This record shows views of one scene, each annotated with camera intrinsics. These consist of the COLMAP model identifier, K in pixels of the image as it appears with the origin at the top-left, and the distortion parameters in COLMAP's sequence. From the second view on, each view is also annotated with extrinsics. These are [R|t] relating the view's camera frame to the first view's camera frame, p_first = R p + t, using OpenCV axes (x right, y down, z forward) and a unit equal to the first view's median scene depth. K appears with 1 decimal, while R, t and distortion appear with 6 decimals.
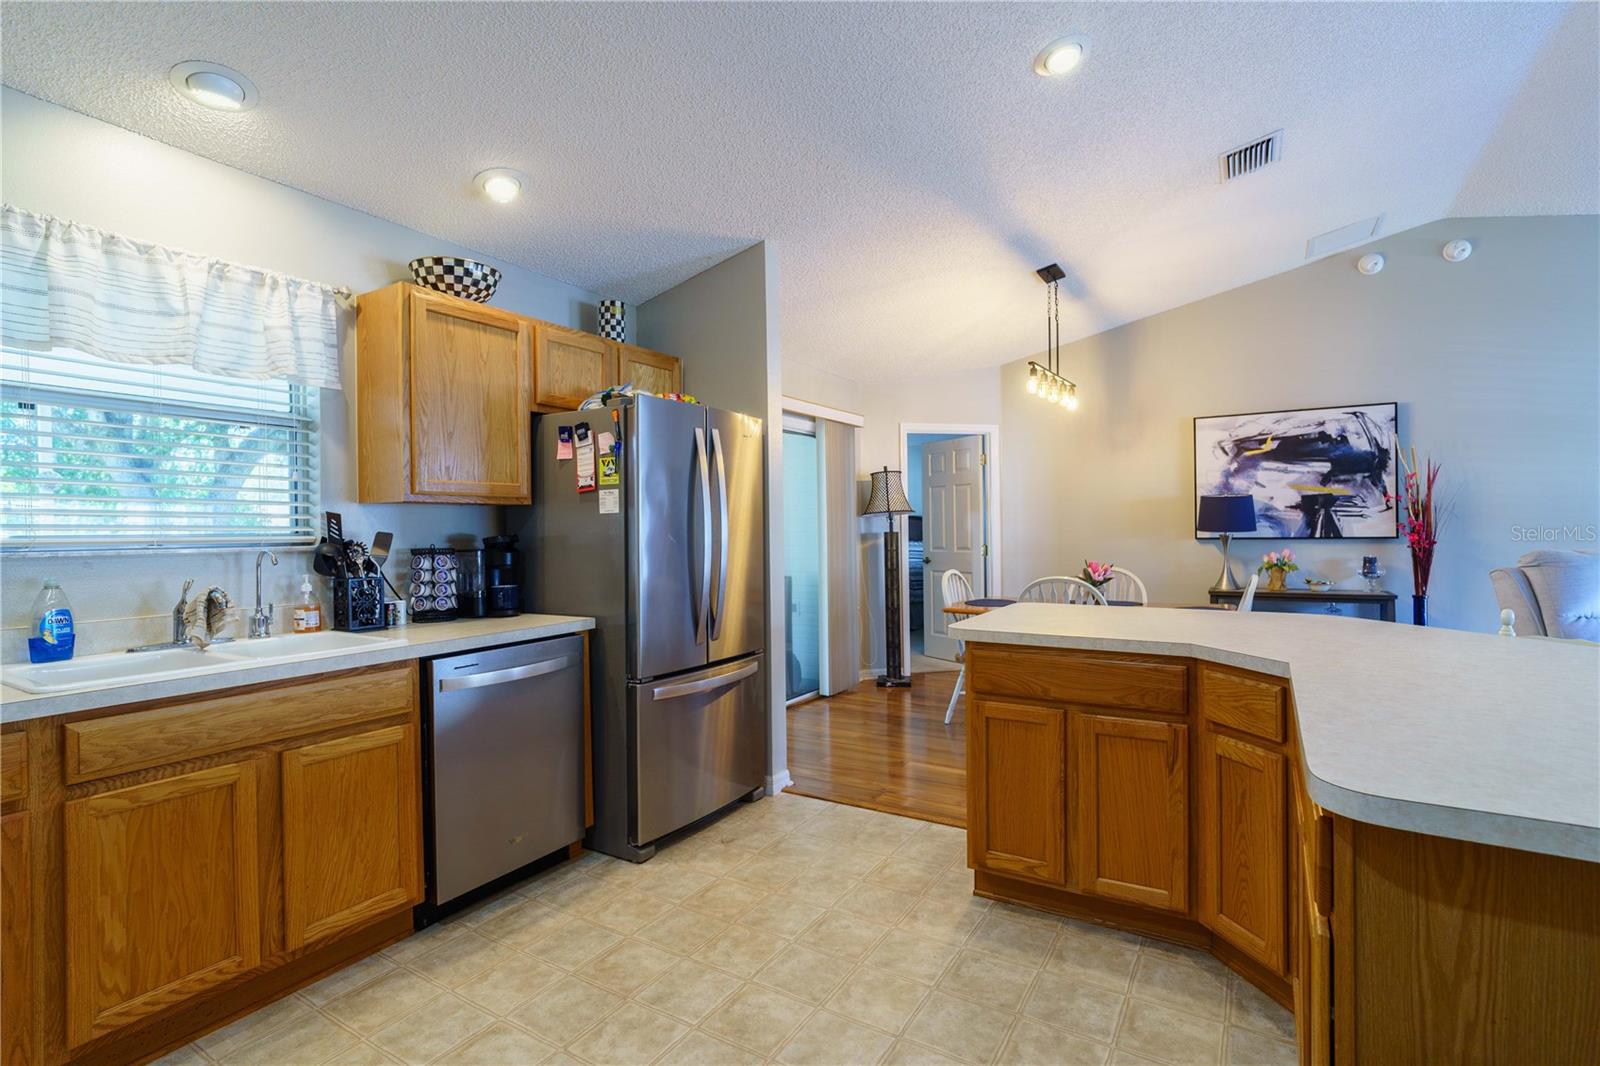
lens RADIAL K [[752.2, 0, 800.0], [0, 752.2, 533.0], [0, 0, 1]] dist [-0.001206, 0.008035]
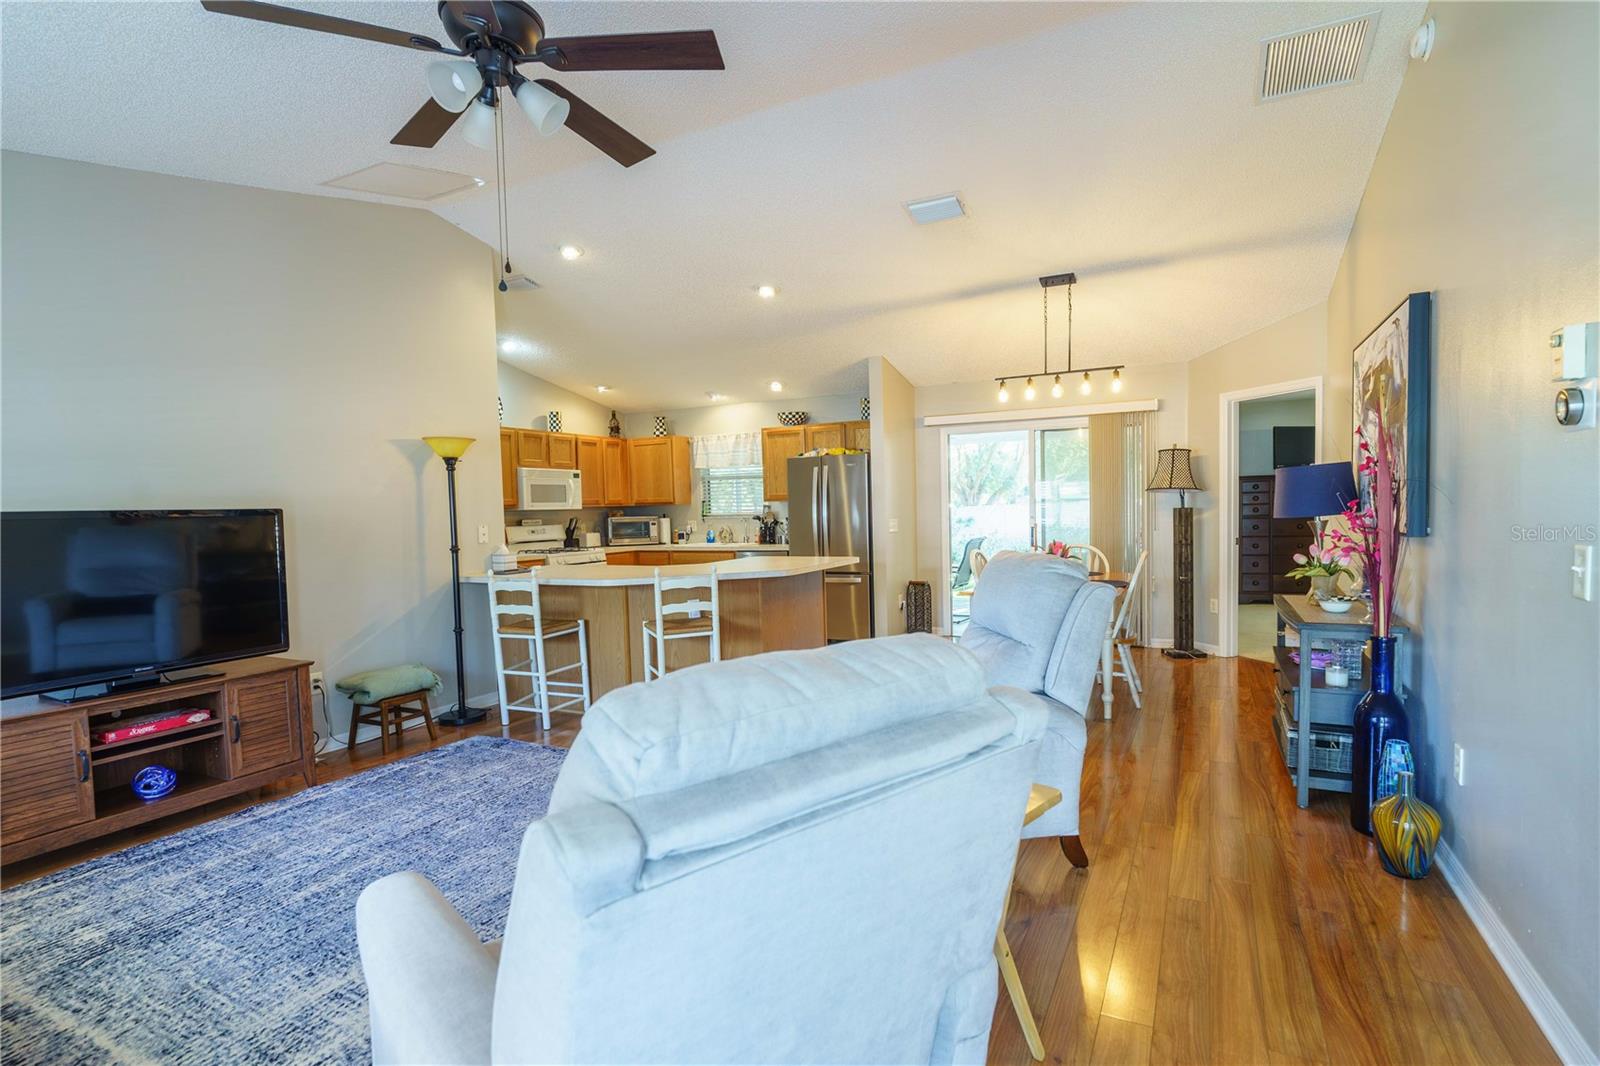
lens RADIAL K [[771.2, 0, 833.8], [0, 771.2, 548.7], [0, 0, 1]] dist [-0.028405, 0.012306]
pose [[0.104586, 0.063120, -0.992511, 2.221964], [0.016975, 0.997725, 0.065240, -0.044659], [0.994371, -0.023671, 0.103277, 0.828419]]
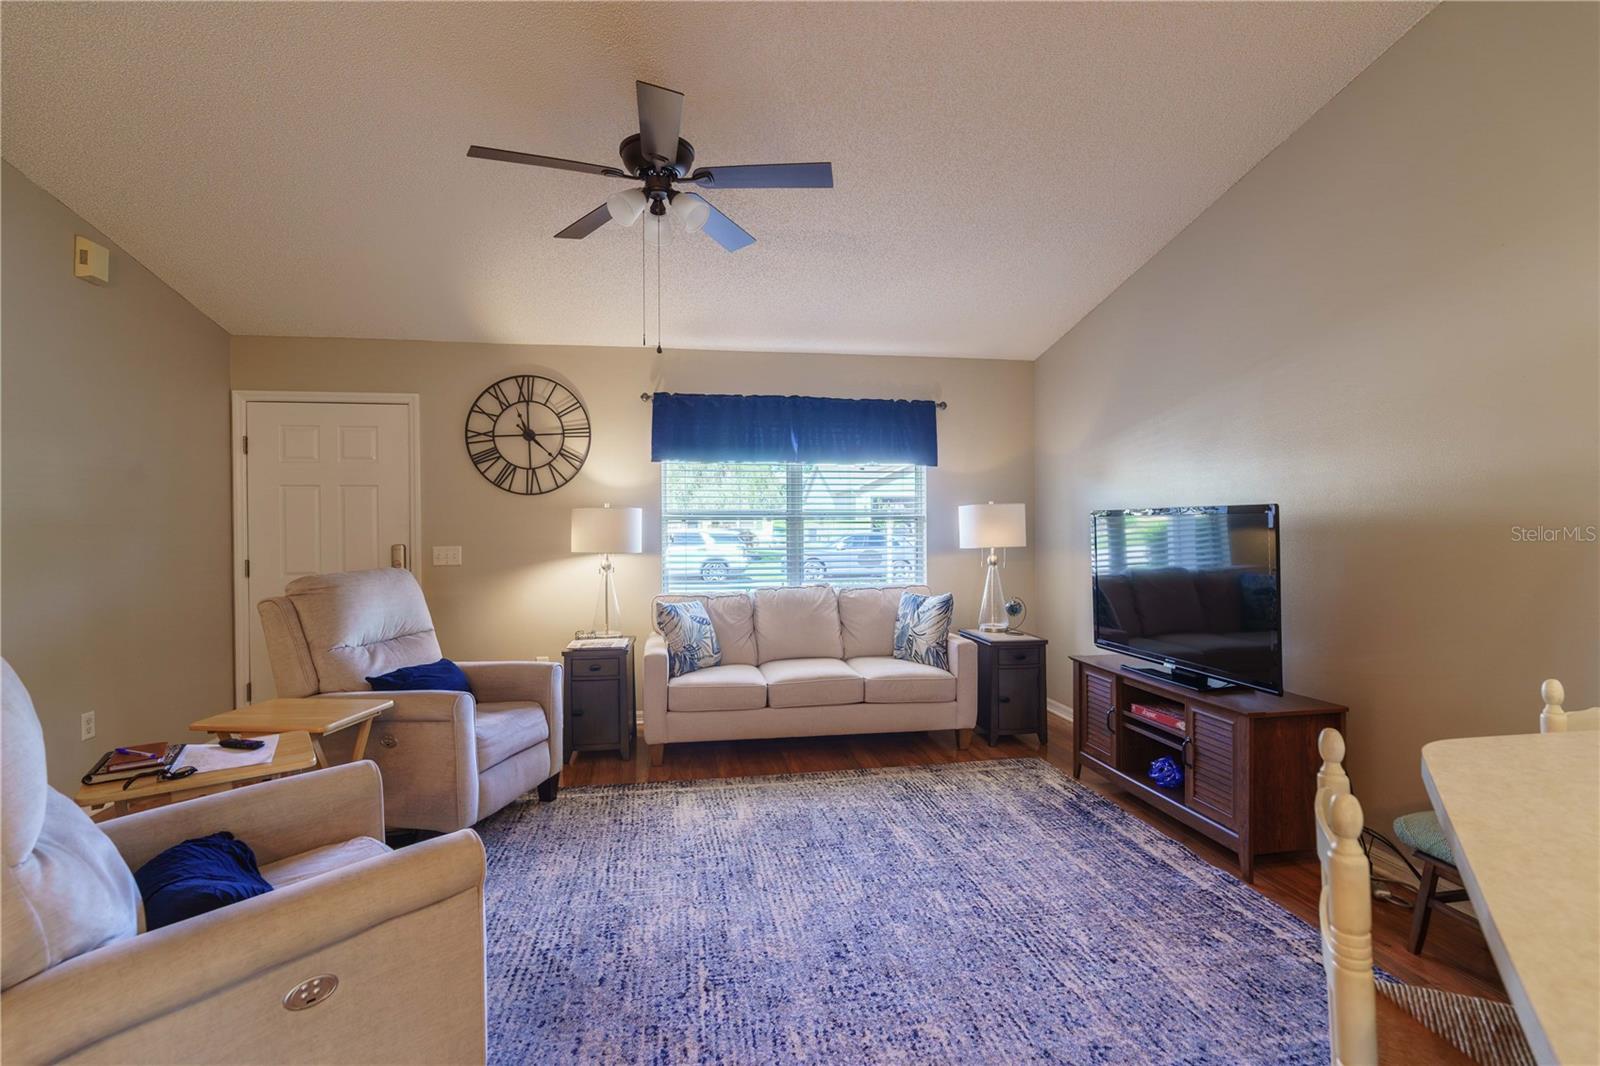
lens RADIAL K [[749.0, 0, 800.0], [0, 749.0, 533.0], [0, 0, 1]] dist [-0.014597, 0.000981]
pose [[-0.663864, 0.008846, 0.747801, 0.636409], [0.018187, 0.999825, 0.004318, -0.023684], [-0.747632, 0.016467, -0.663909, 1.088957]]
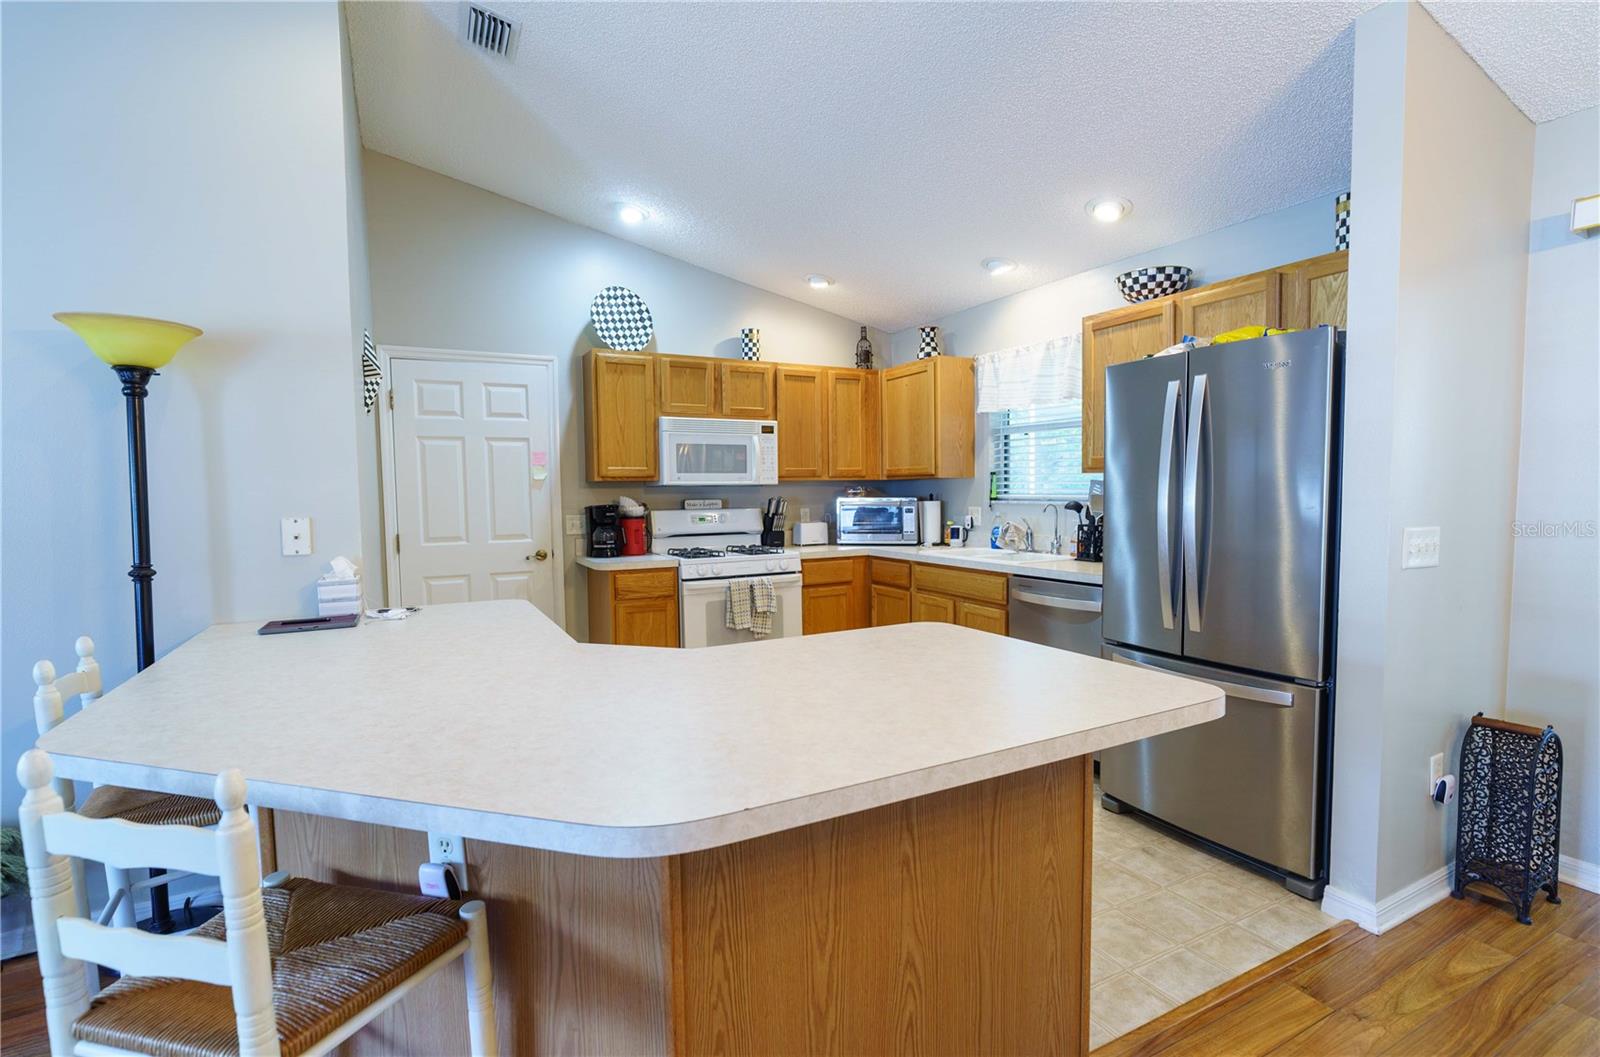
lens RADIAL K [[753.1, 0, 809.1], [0, 753.1, 536.7], [0, 0, 1]] dist [-0.010384, 0.000515]
pose [[-0.496696, 0.071913, -0.864940, 0.846477], [0.012576, 0.997053, 0.075675, -0.031909], [0.867833, 0.026710, -0.496137, 1.092405]]
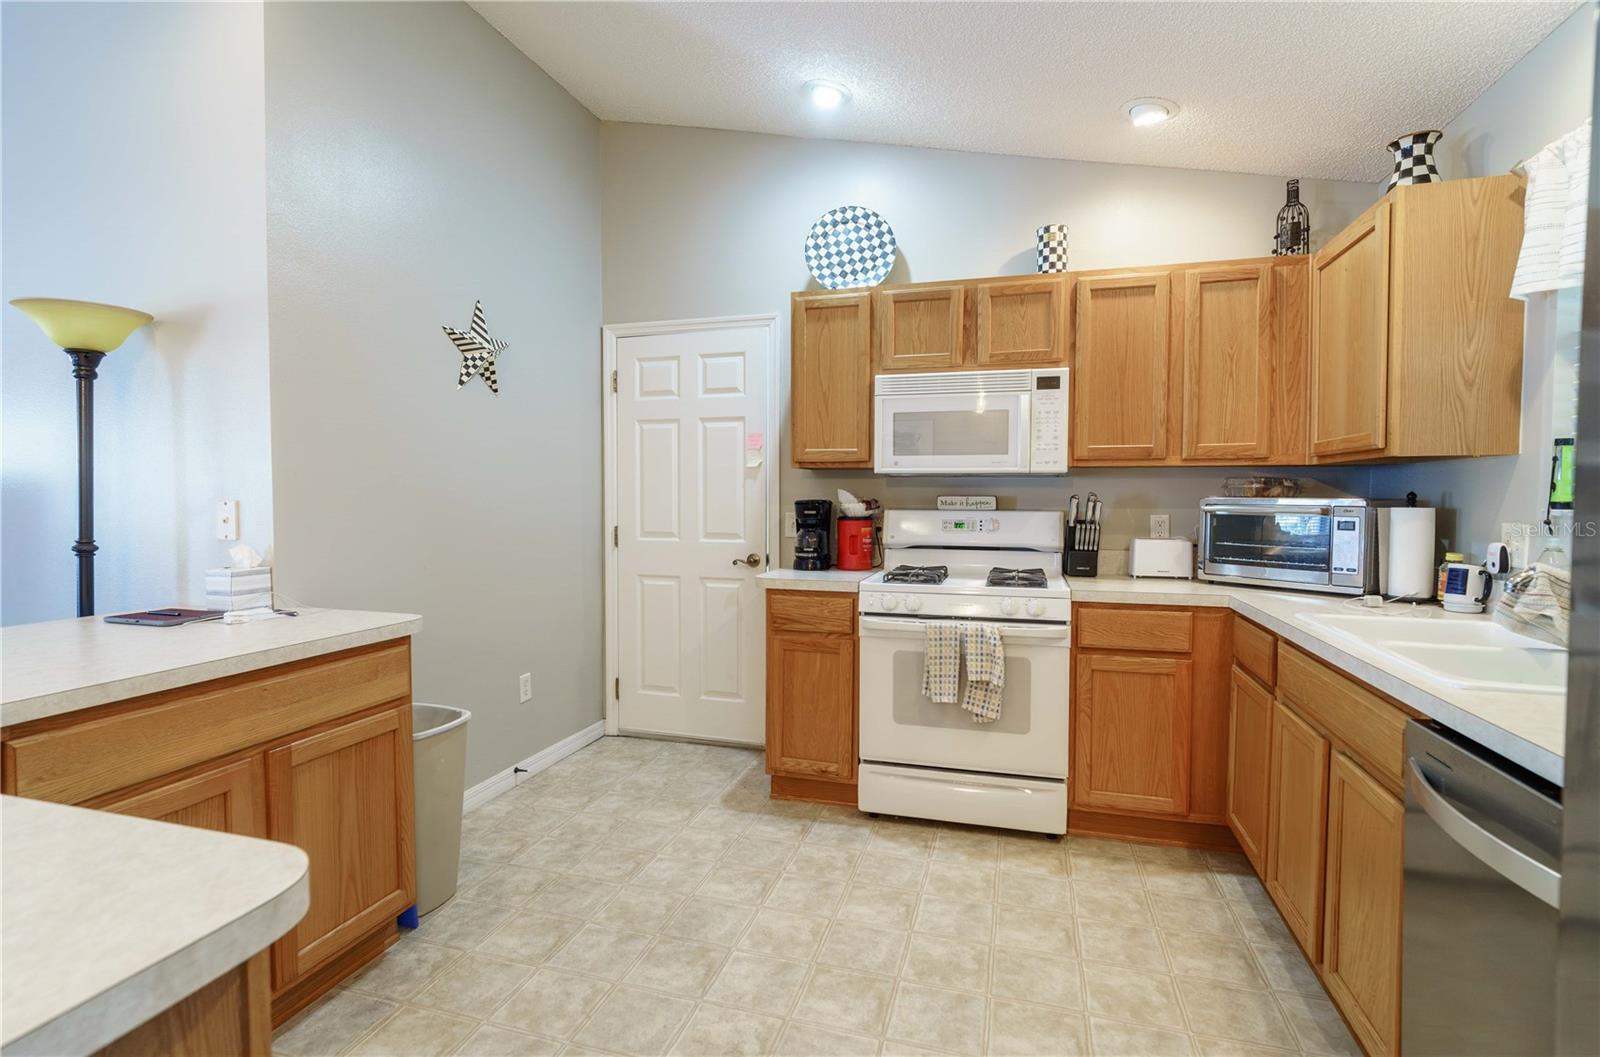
lens RADIAL K [[772.2, 0, 794.1], [0, 772.2, 522.0], [0, 0, 1]] dist [-0.002658, 0.000198]
pose [[-0.965259, 0.018858, -0.260614, 0.087556], [0.007210, 0.998935, 0.045578, -0.007041], [0.261195, 0.042116, -0.964367, 1.103462]]
